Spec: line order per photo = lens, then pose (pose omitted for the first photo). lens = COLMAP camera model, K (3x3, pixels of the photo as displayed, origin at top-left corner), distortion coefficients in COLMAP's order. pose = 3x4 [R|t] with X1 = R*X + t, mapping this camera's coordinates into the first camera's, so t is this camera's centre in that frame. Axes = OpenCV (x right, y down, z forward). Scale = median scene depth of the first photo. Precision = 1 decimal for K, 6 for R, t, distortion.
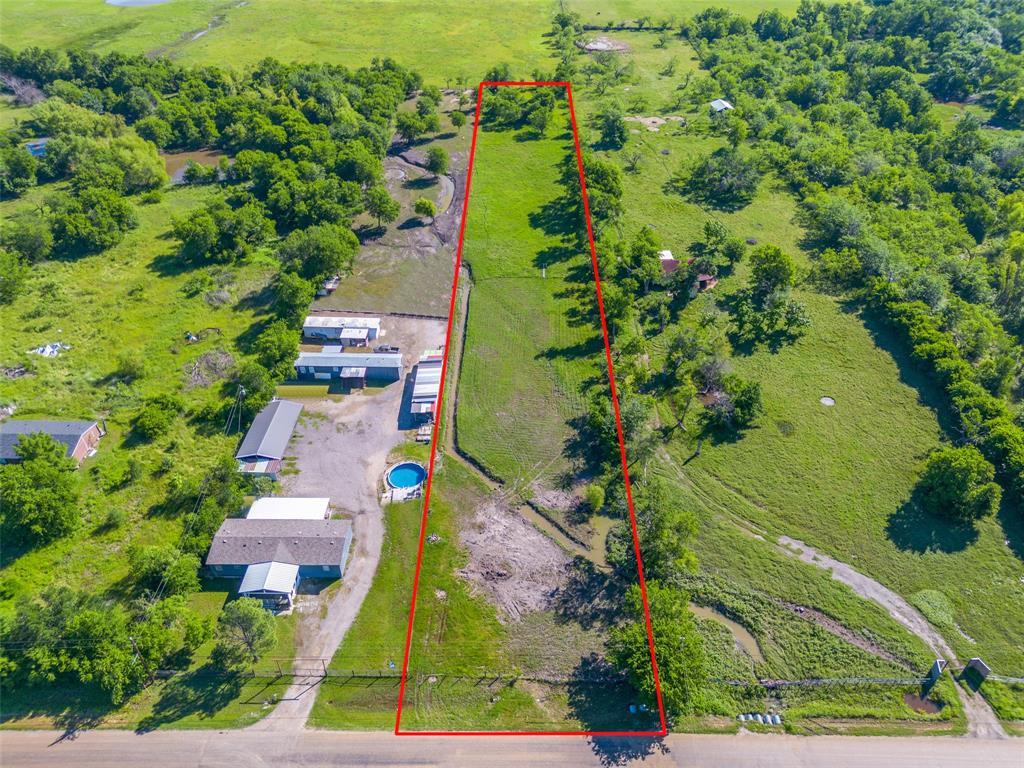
lens RADIAL K [[726.6, 0, 517.3], [0, 726.6, 382.7], [0, 0, 1]] dist [0.078717, -0.083650]
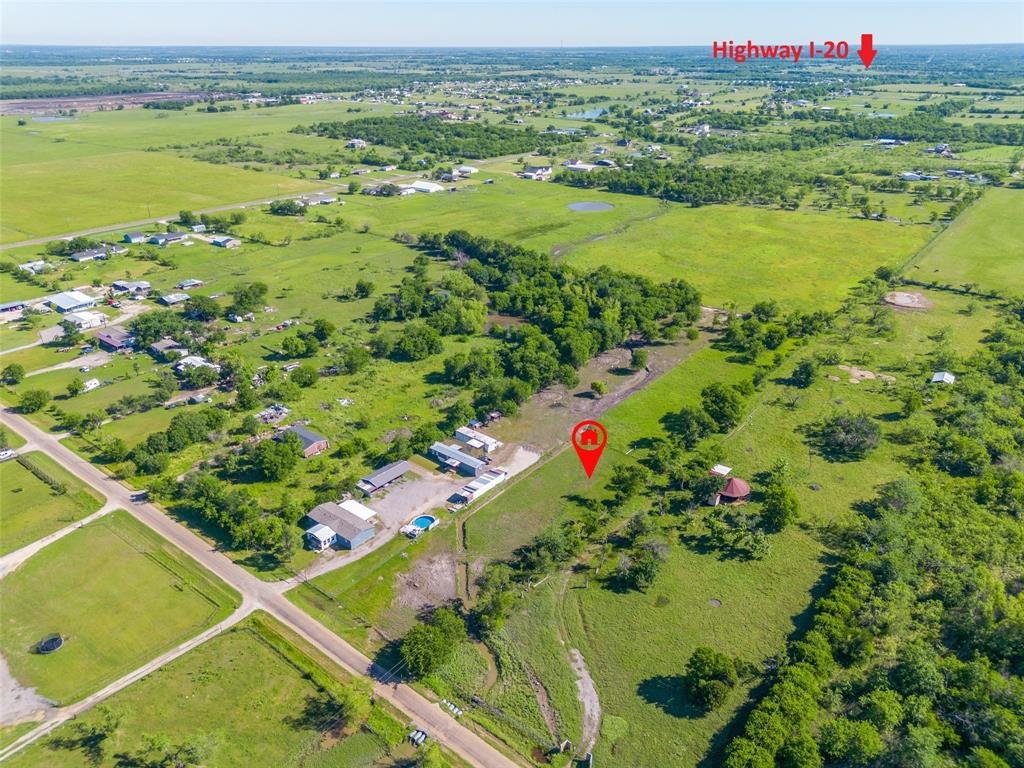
lens RADIAL K [[726.6, 0, 517.3], [0, 726.6, 382.7], [0, 0, 1]] dist [0.078717, -0.083650]
pose [[0.786079, 0.258228, -0.561603, 0.732154], [-0.373687, 0.922257, -0.098994, -0.069326], [0.492379, 0.287681, 0.821464, -0.311857]]
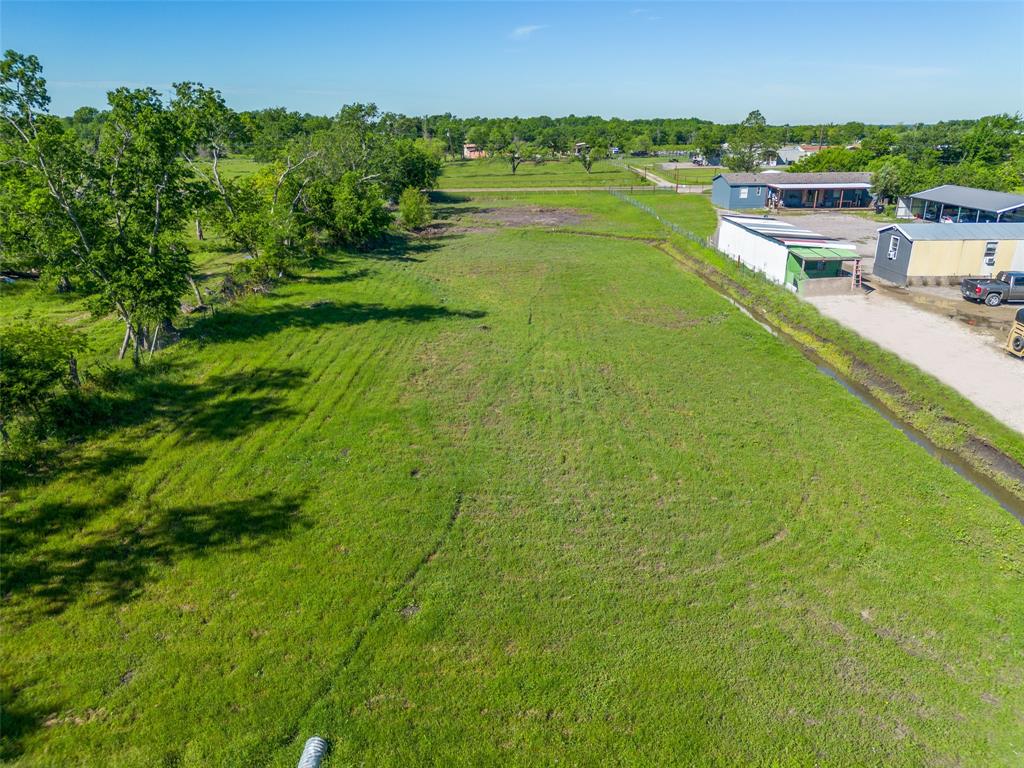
lens RADIAL K [[726.6, 0, 517.3], [0, 726.6, 382.7], [0, 0, 1]] dist [0.078717, -0.083650]
pose [[-0.999457, 0.000144, -0.032944, 0.019780], [-0.027522, 0.545978, 0.837347, -0.272655], [0.018107, 0.837799, -0.545678, 1.217382]]
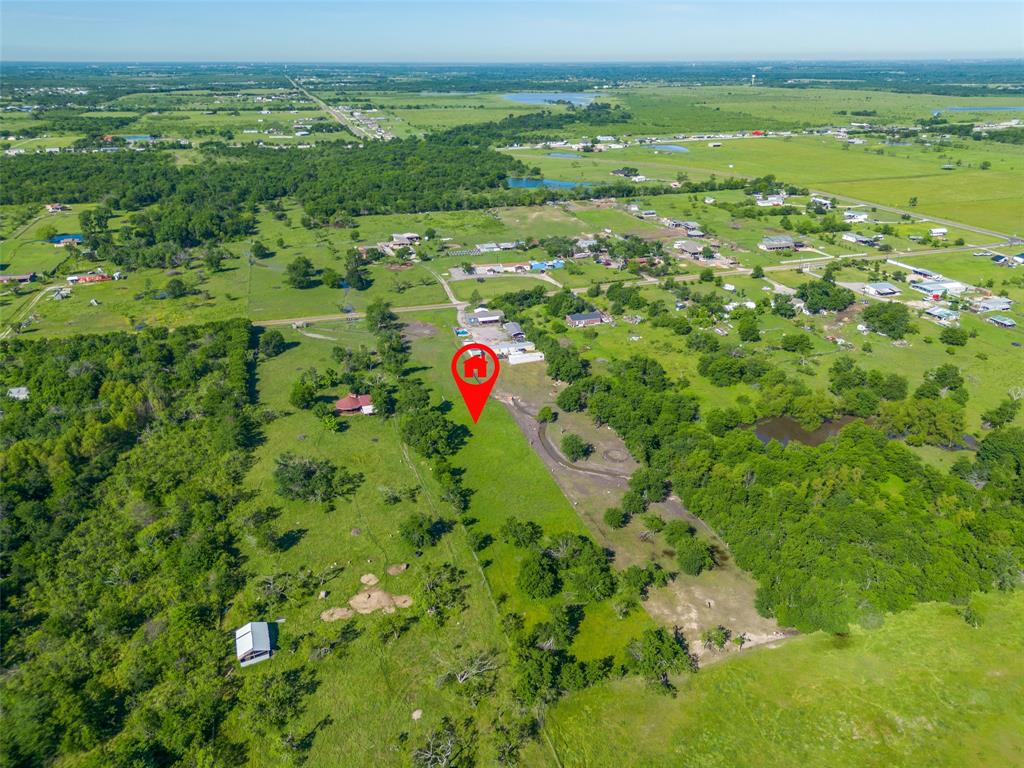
lens RADIAL K [[726.6, 0, 517.3], [0, 726.6, 382.7], [0, 0, 1]] dist [0.078717, -0.083650]
pose [[-0.952119, 0.126042, -0.278538, 0.398482], [-0.183083, 0.494578, 0.849631, -1.920534], [0.244848, 0.859945, -0.447821, 2.114426]]
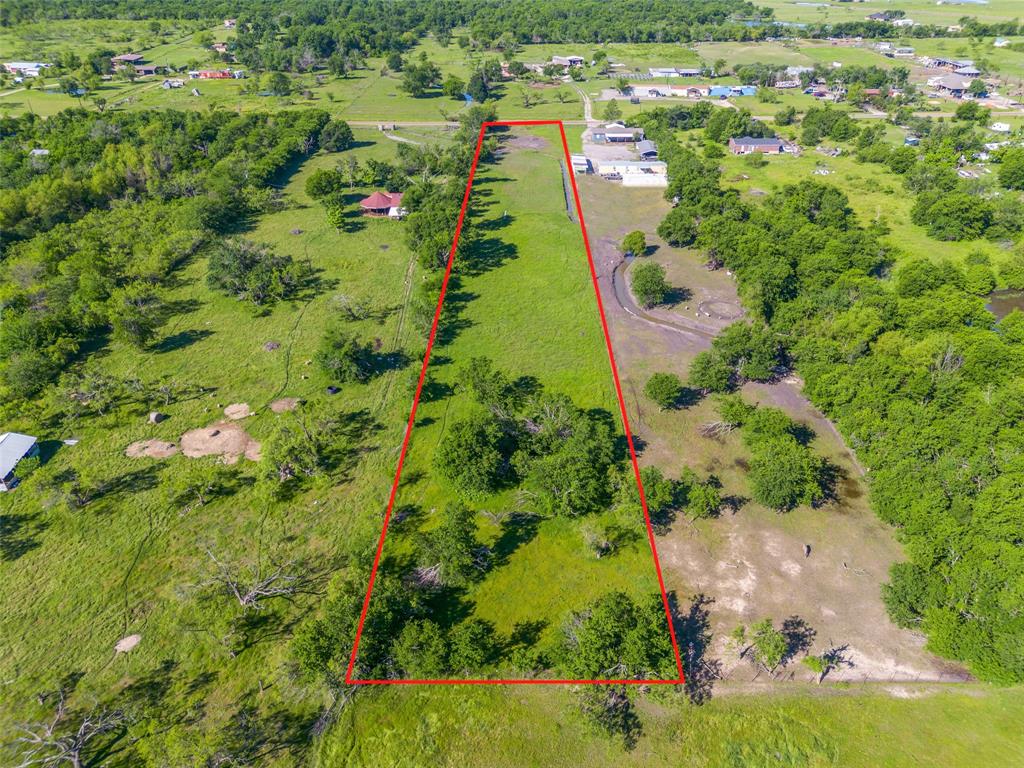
lens RADIAL K [[726.6, 0, 517.3], [0, 726.6, 382.7], [0, 0, 1]] dist [0.078717, -0.083650]
pose [[-1.000000, -0.000651, 0.000529, 0.021417], [0.000253, 0.366564, 0.930393, -1.376095], [-0.000800, 0.930393, -0.366563, 2.040336]]
